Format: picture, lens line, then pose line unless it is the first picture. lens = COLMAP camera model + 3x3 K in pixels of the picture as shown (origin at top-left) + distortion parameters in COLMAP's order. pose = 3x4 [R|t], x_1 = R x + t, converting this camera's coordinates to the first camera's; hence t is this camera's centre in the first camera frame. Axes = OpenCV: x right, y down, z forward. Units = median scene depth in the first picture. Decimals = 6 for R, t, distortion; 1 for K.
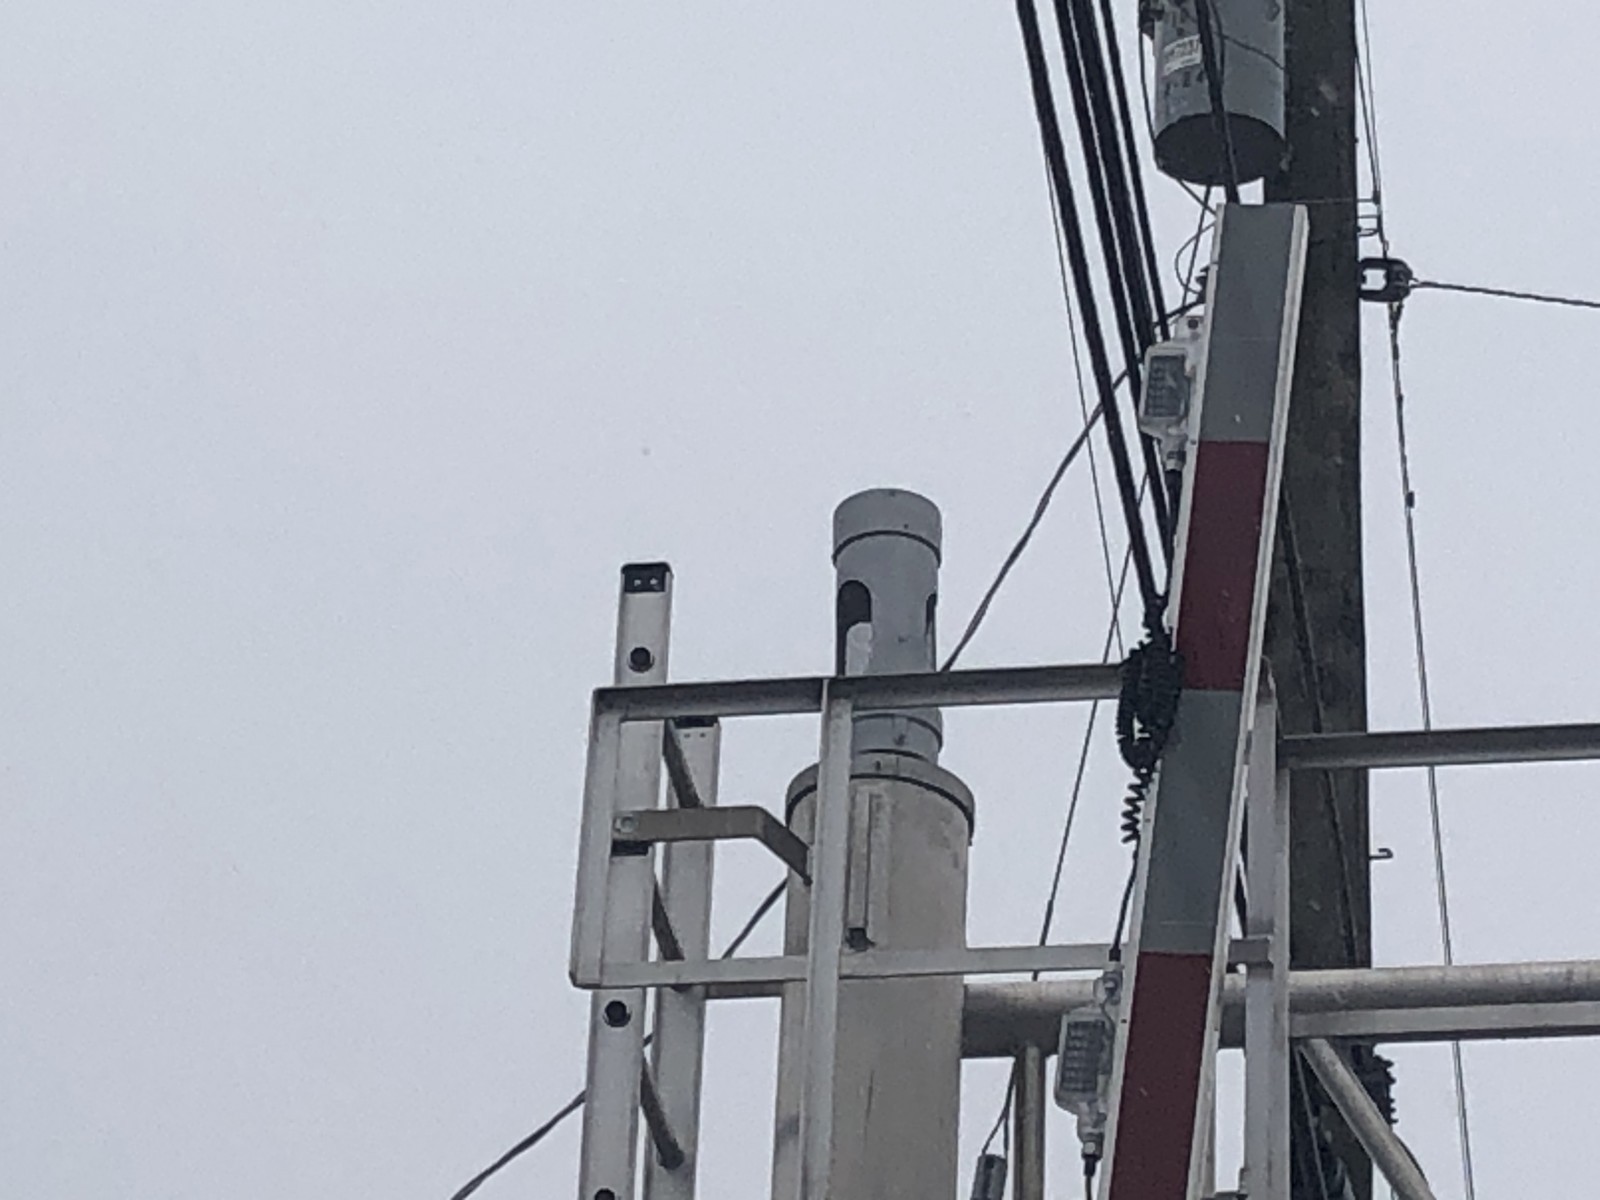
lens RADIAL K [[7020.7, 0, 800.0], [0, 7020.7, 600.0], [0, 0, 1]] dist [0.431069, -10.979545]
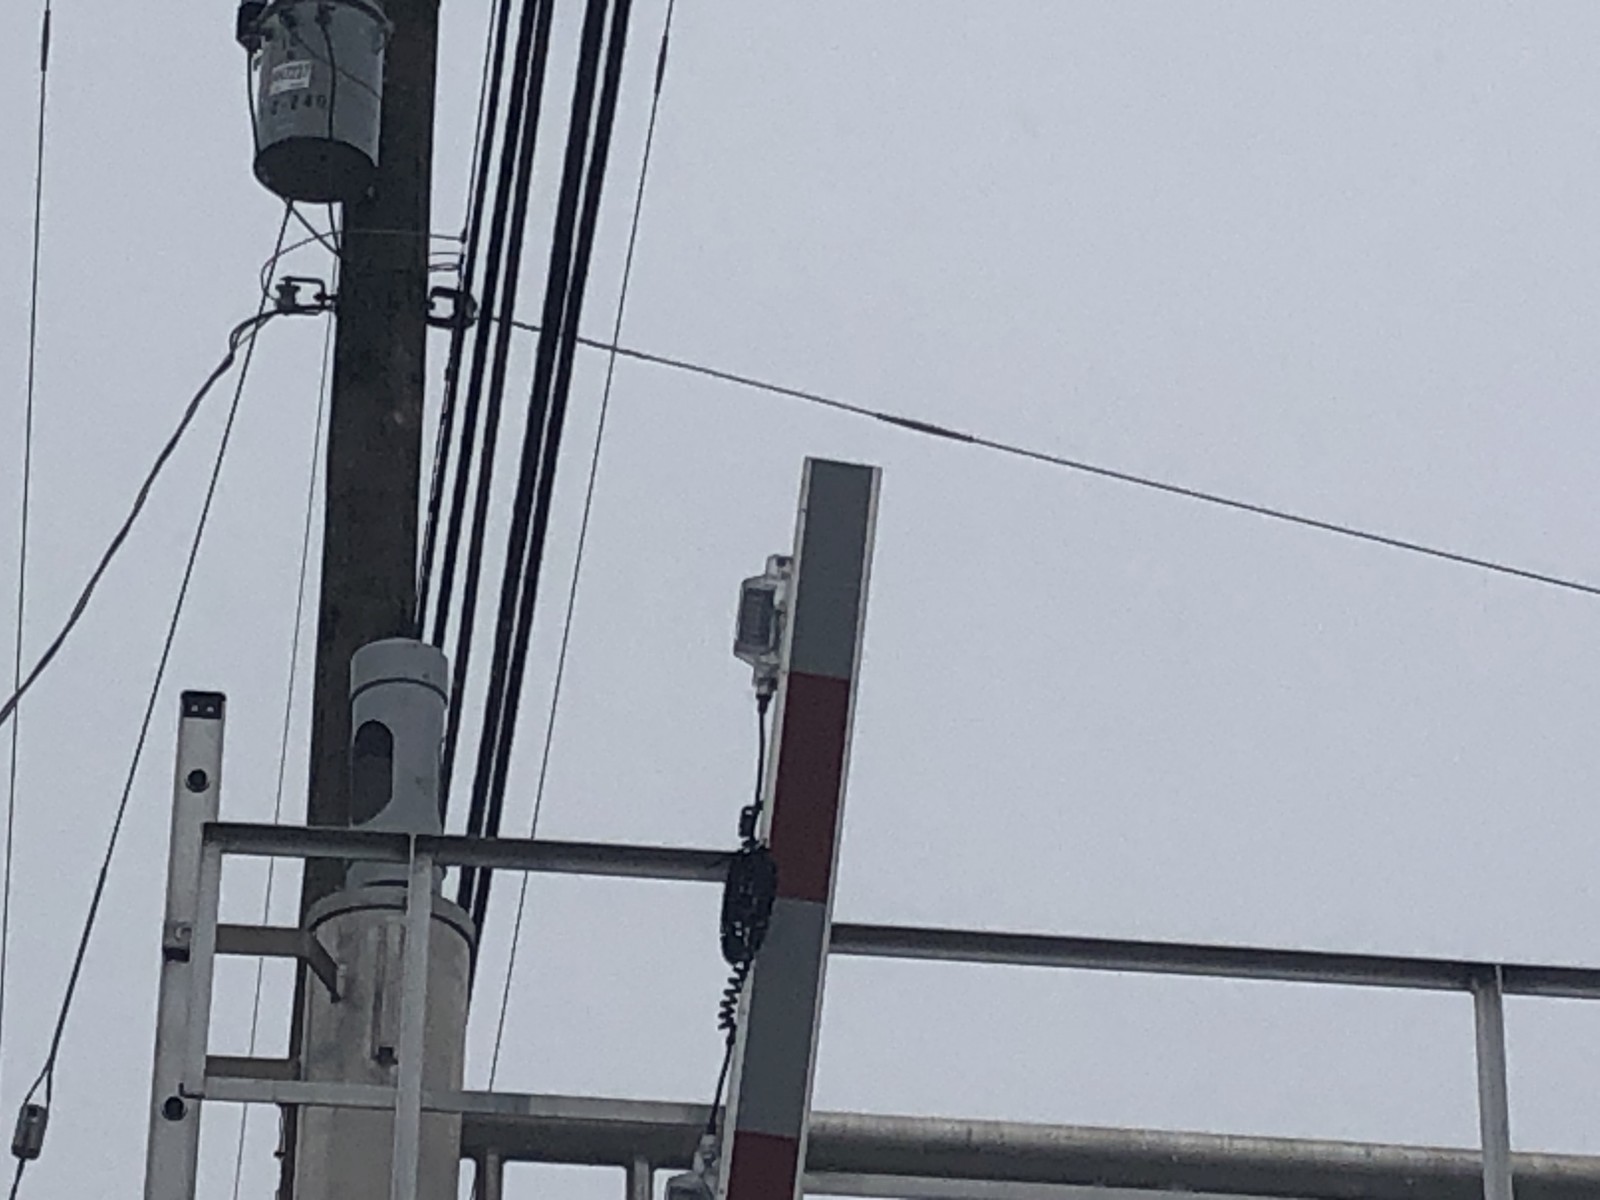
lens RADIAL K [[7020.7, 0, 800.0], [0, 7020.7, 600.0], [0, 0, 1]] dist [0.431069, -10.979545]
pose [[0.970895, 0.104158, 0.215673, -0.172693], [-0.110546, 0.993713, 0.017738, -0.049989], [-0.212469, -0.041064, 0.976305, -0.102090]]
